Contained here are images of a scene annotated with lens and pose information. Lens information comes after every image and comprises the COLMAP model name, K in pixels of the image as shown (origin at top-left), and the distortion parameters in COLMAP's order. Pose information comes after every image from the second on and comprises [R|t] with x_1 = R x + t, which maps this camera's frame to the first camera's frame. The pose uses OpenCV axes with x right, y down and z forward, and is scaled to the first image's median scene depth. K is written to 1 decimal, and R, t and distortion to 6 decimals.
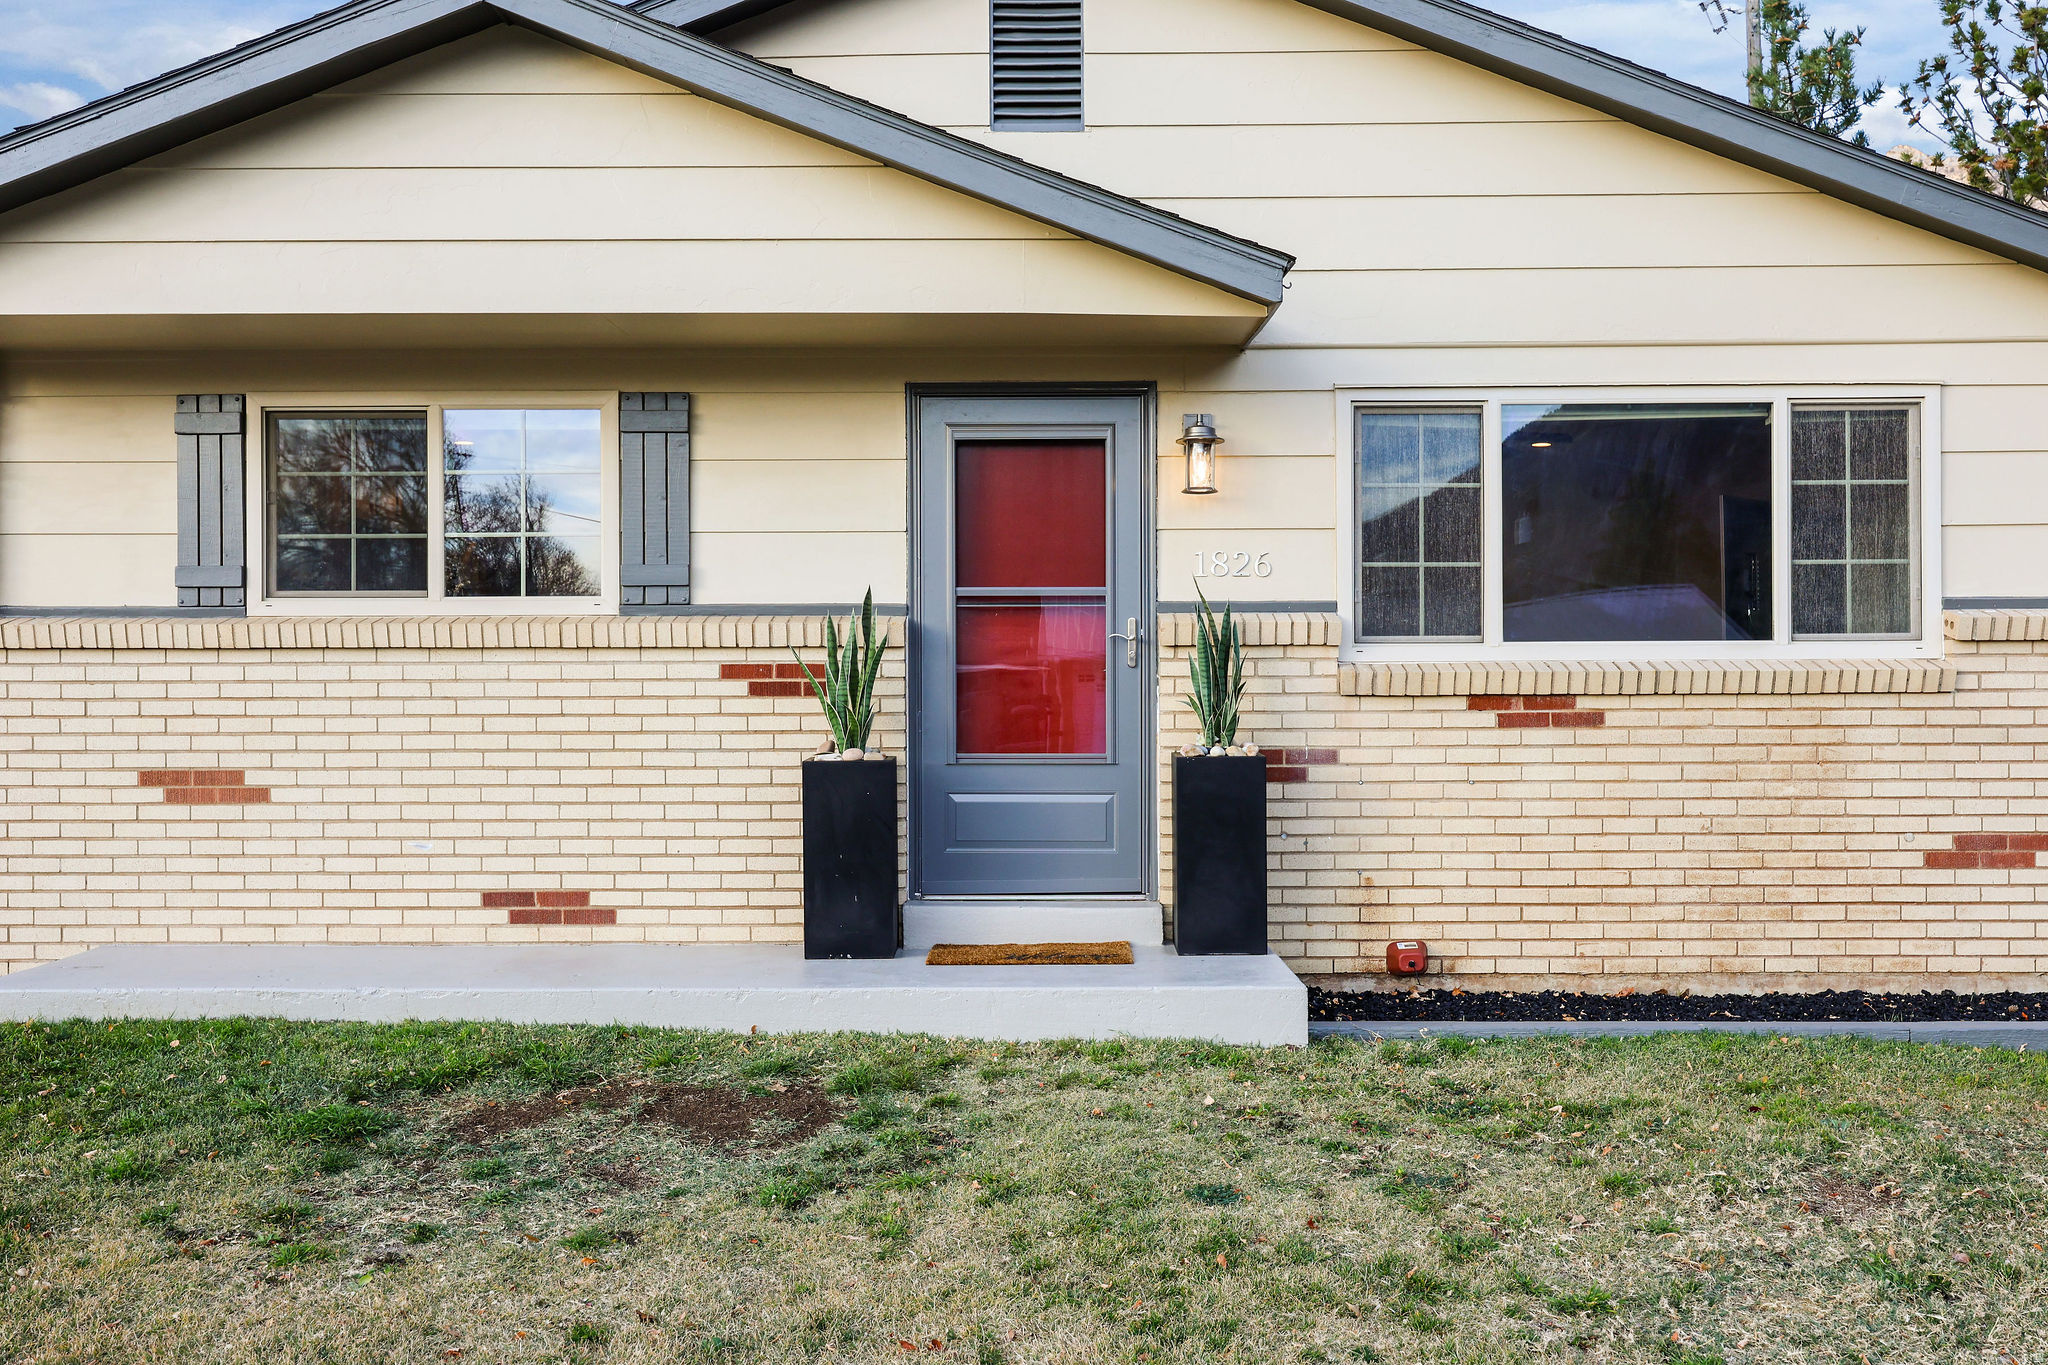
lens RADIAL K [[2066.7, 0, 1024.9], [0, 2066.7, 684.8], [0, 0, 1]] dist [-0.005328, 0.000000]
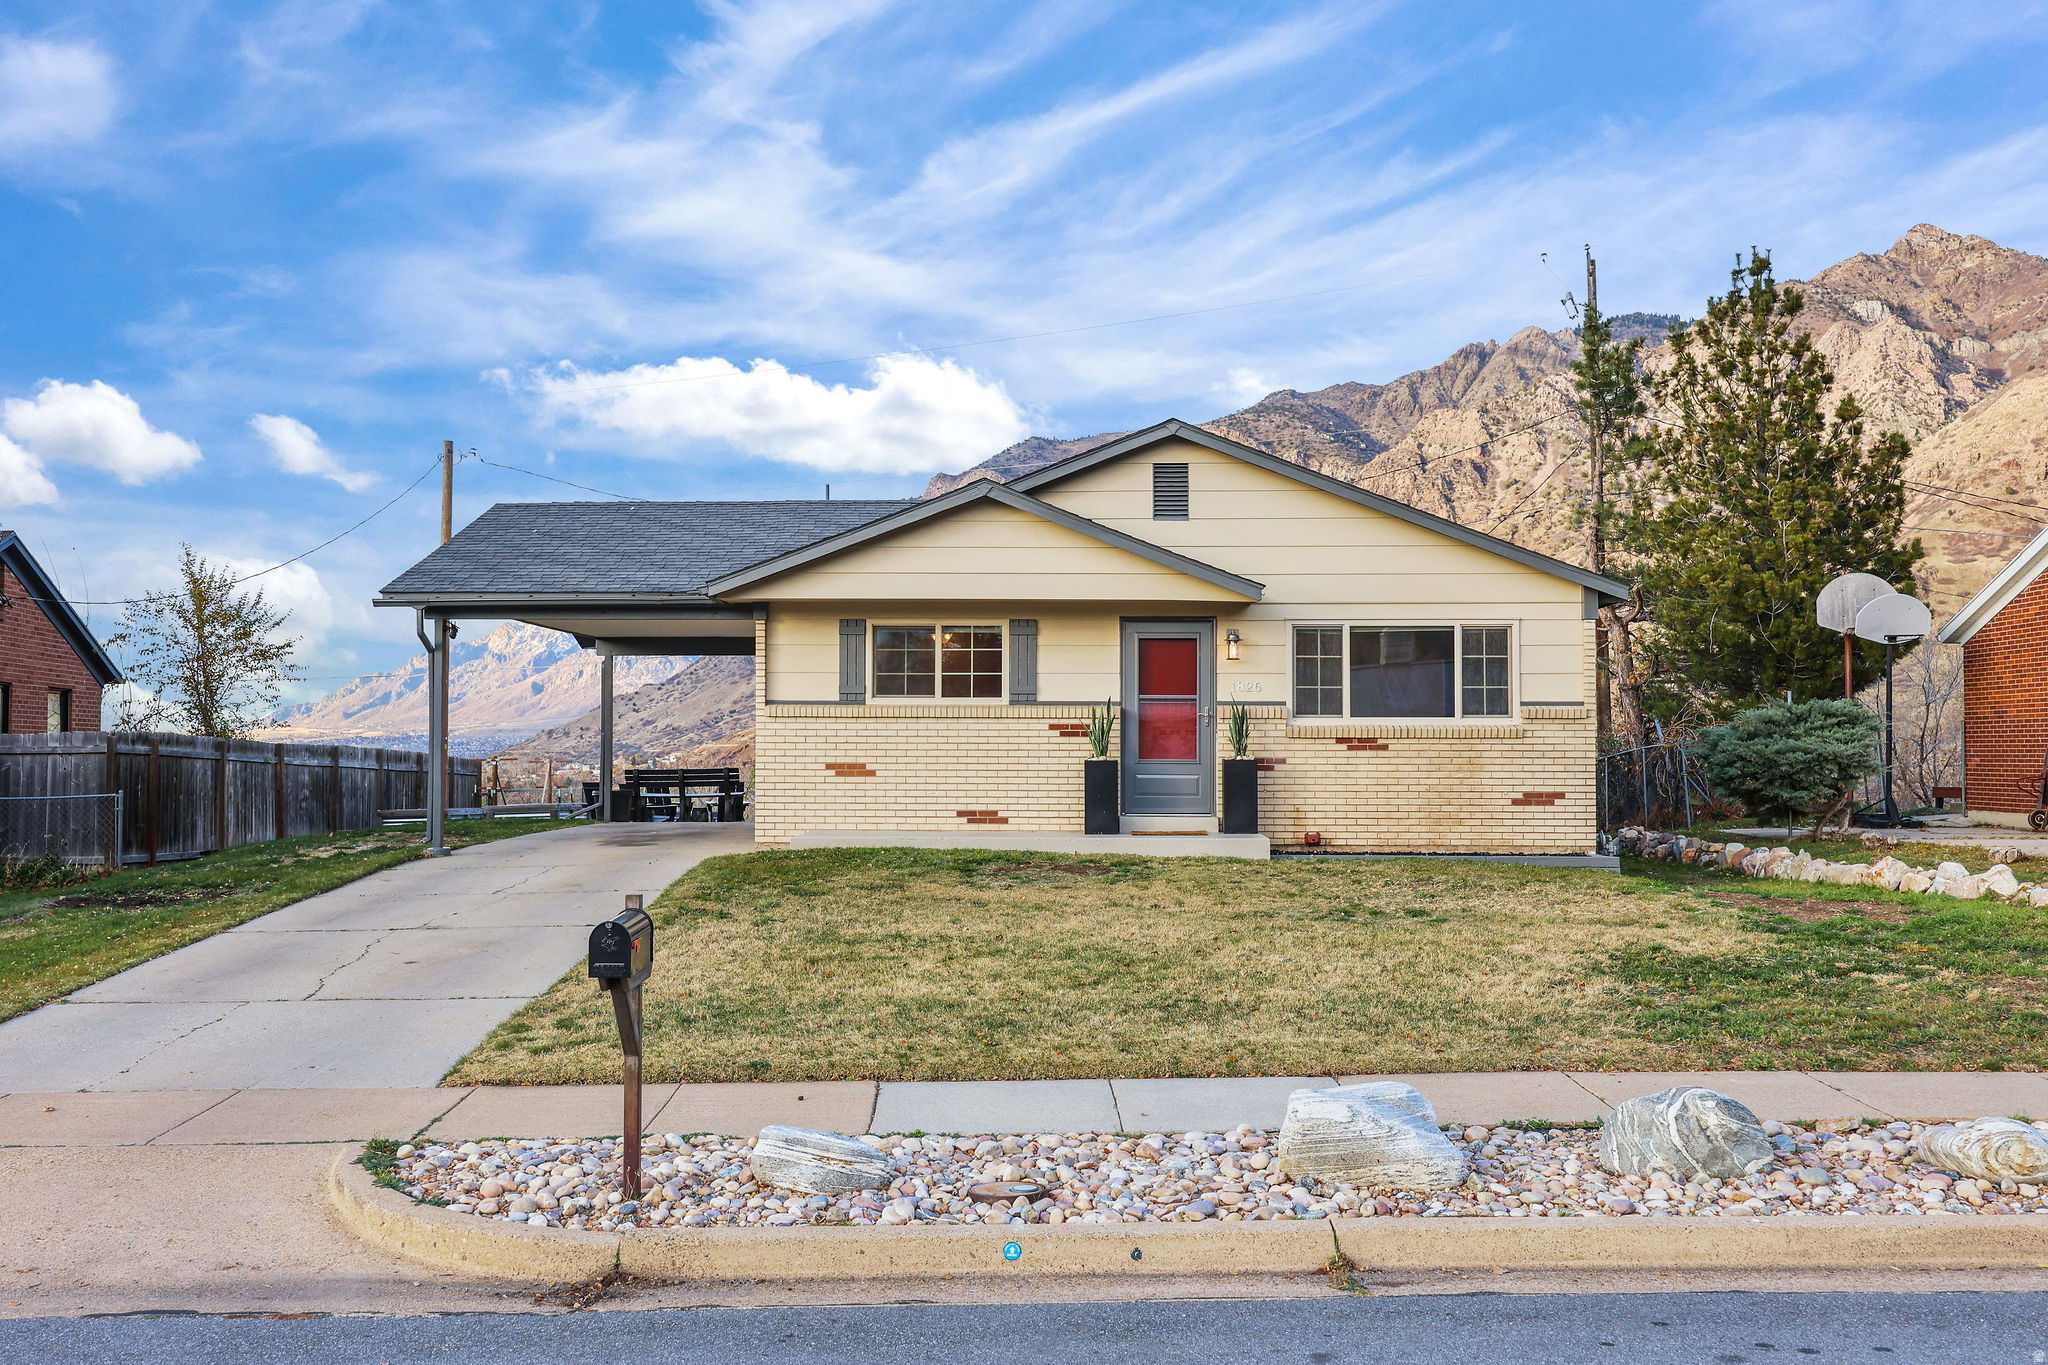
lens RADIAL K [[1990.8, 0, 1020.4], [0, 1990.8, 679.2], [0, 0, 1]] dist [0.014979, 0.000000]
pose [[0.999601, 0.005494, -0.027723, -0.114420], [-0.006293, 0.999564, -0.028837, 0.006049], [0.027552, 0.029000, 0.999200, -1.524140]]
